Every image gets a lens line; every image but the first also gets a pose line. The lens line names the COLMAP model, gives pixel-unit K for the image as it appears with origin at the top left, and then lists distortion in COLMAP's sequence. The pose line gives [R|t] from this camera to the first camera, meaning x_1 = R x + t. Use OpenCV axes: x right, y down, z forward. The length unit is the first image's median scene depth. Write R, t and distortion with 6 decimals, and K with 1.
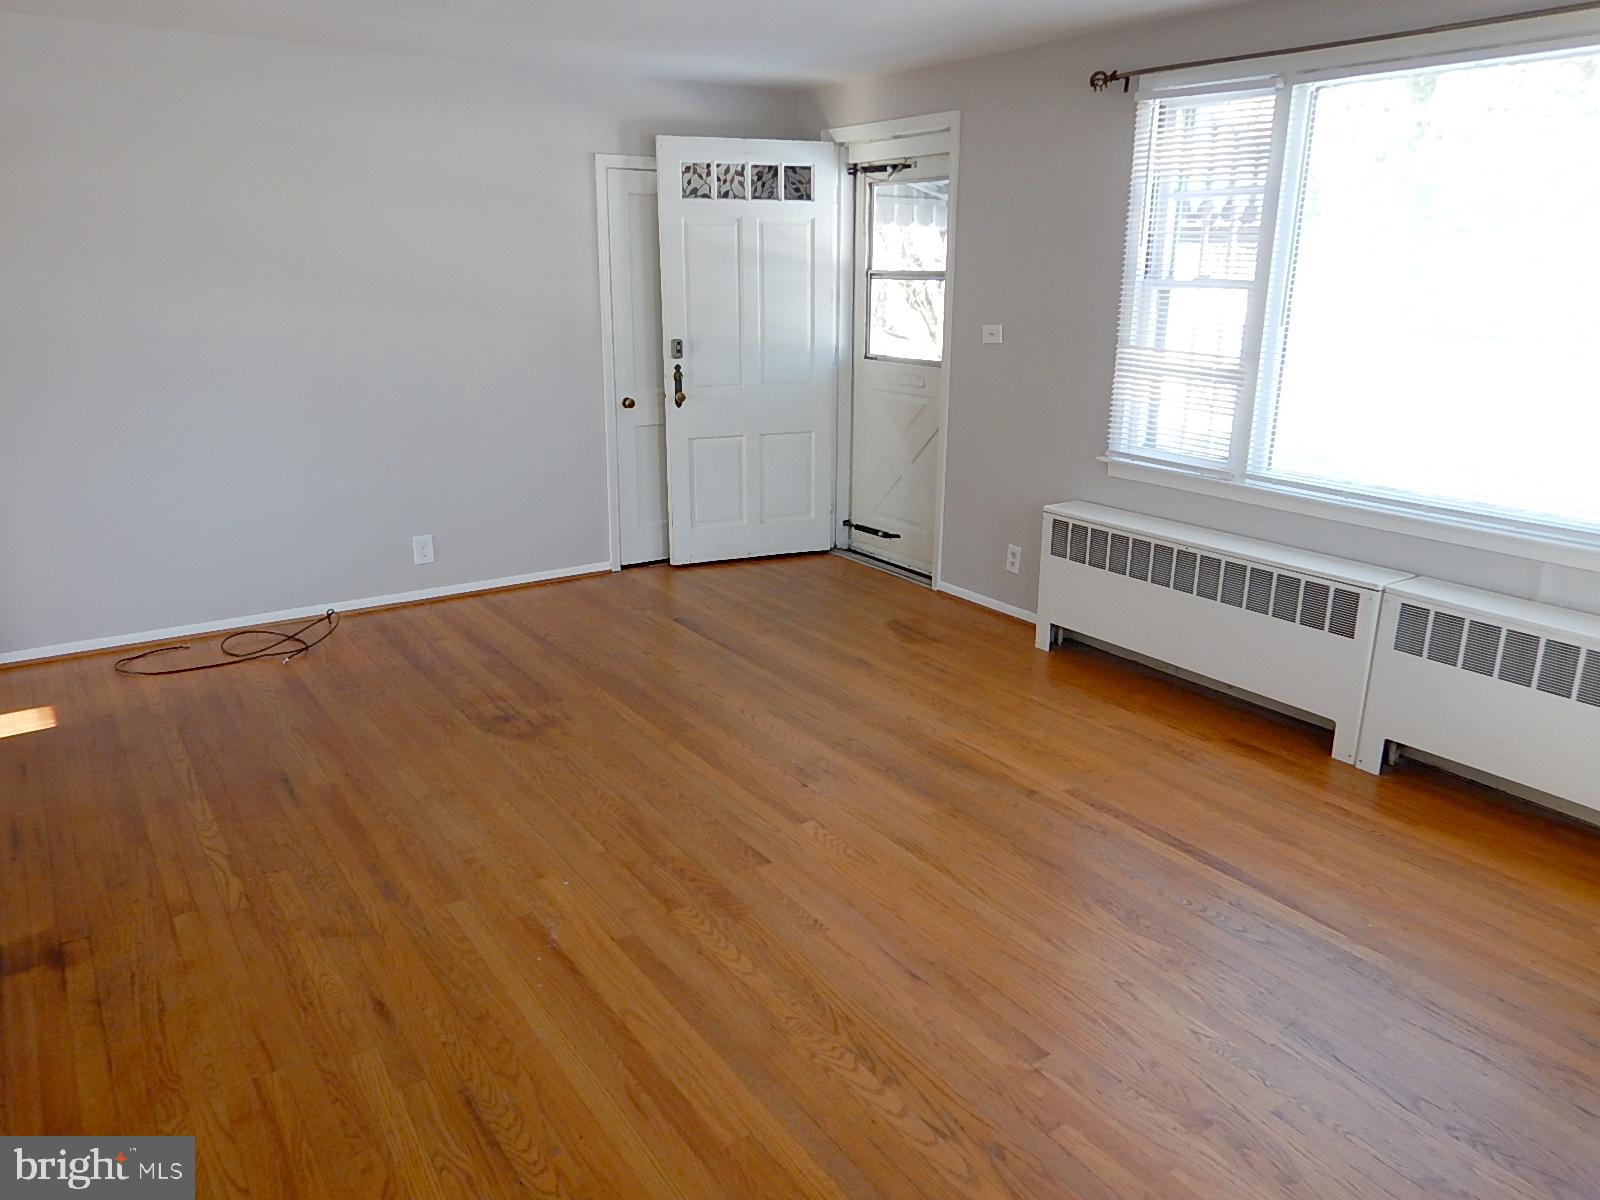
lens RADIAL K [[1149.3, 0, 820.8], [0, 1149.3, 606.2], [0, 0, 1]] dist [0.019662, 0.001319]
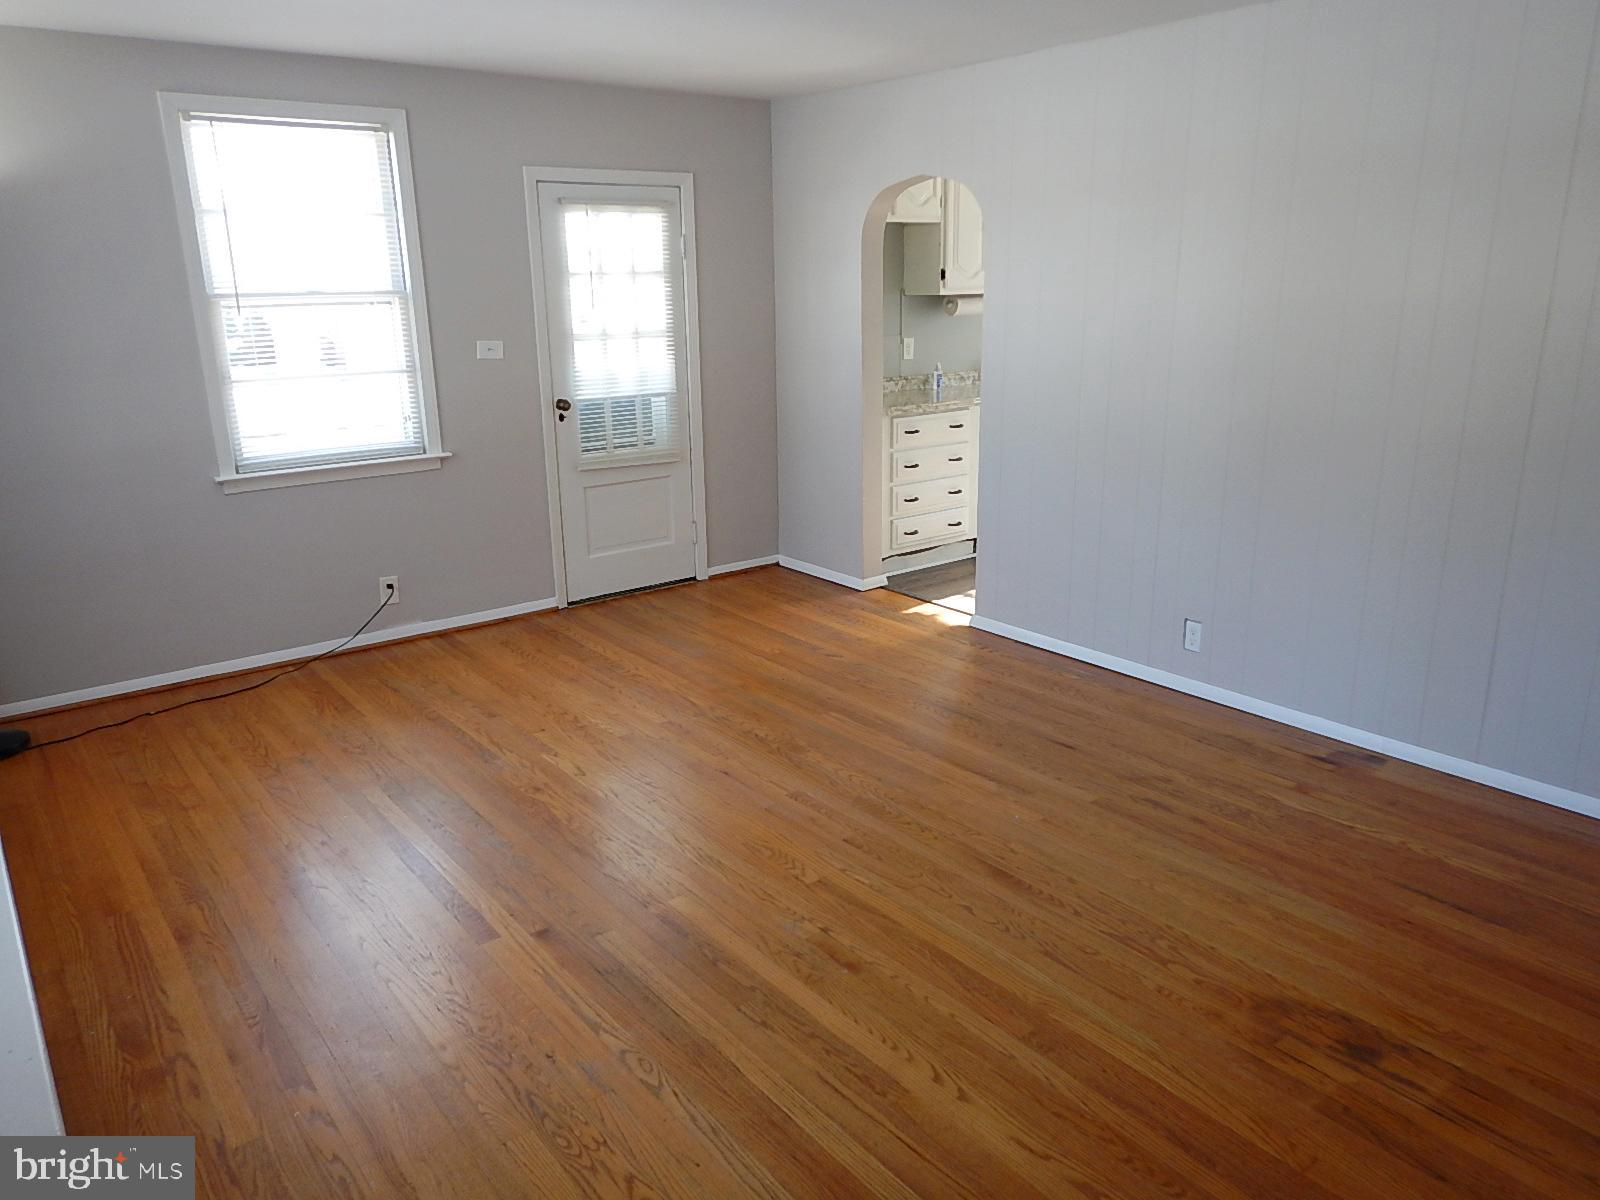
lens RADIAL K [[1149.3, 0, 820.8], [0, 1149.3, 606.2], [0, 0, 1]] dist [0.019662, 0.001319]
pose [[-0.997913, 0.027176, -0.058573, 0.018637], [-0.008714, 0.842141, 0.539187, -0.300536], [0.063979, 0.538573, -0.840146, 1.003564]]
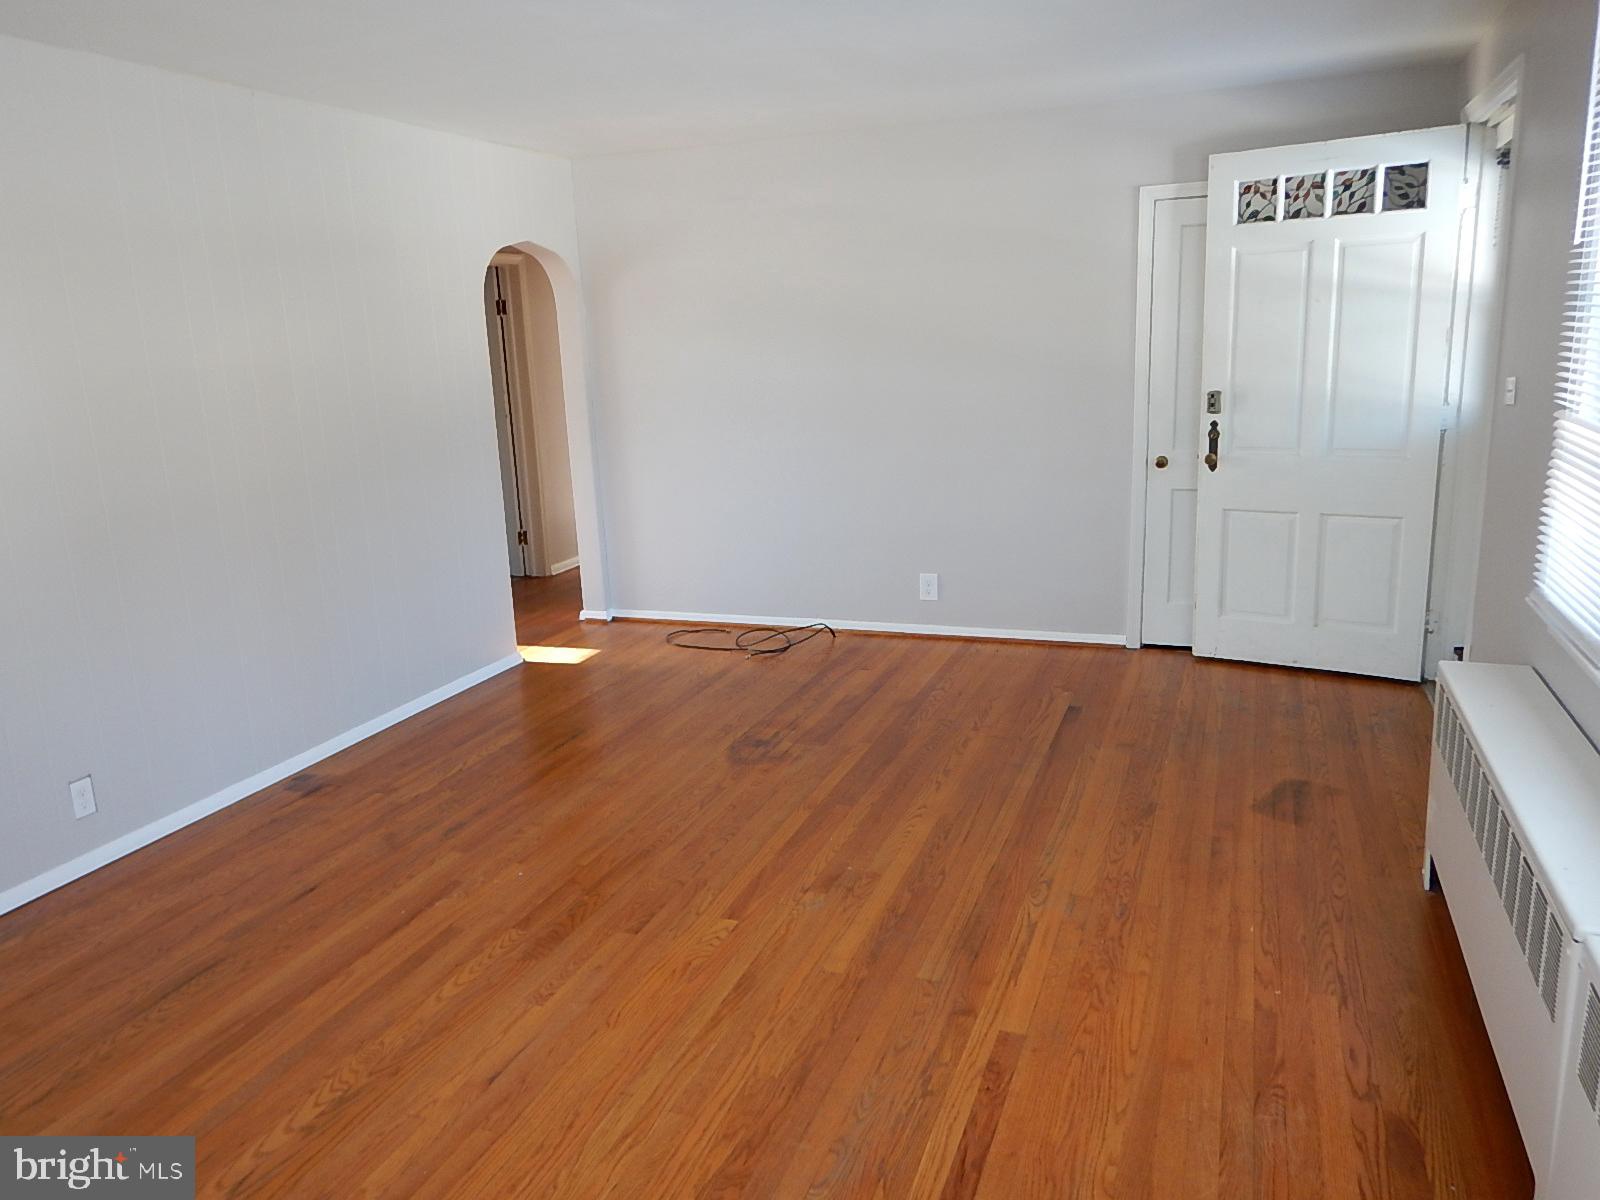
lens RADIAL K [[1162.4, 0, 800.0], [0, 1162.4, 600.0], [0, 0, 1]] dist [0.031834, -0.022964]
pose [[0.566967, 0.162160, -0.807622, 0.434224], [-0.198860, 0.978378, 0.056842, -0.073431], [0.799377, 0.128376, 0.586955, 0.286255]]
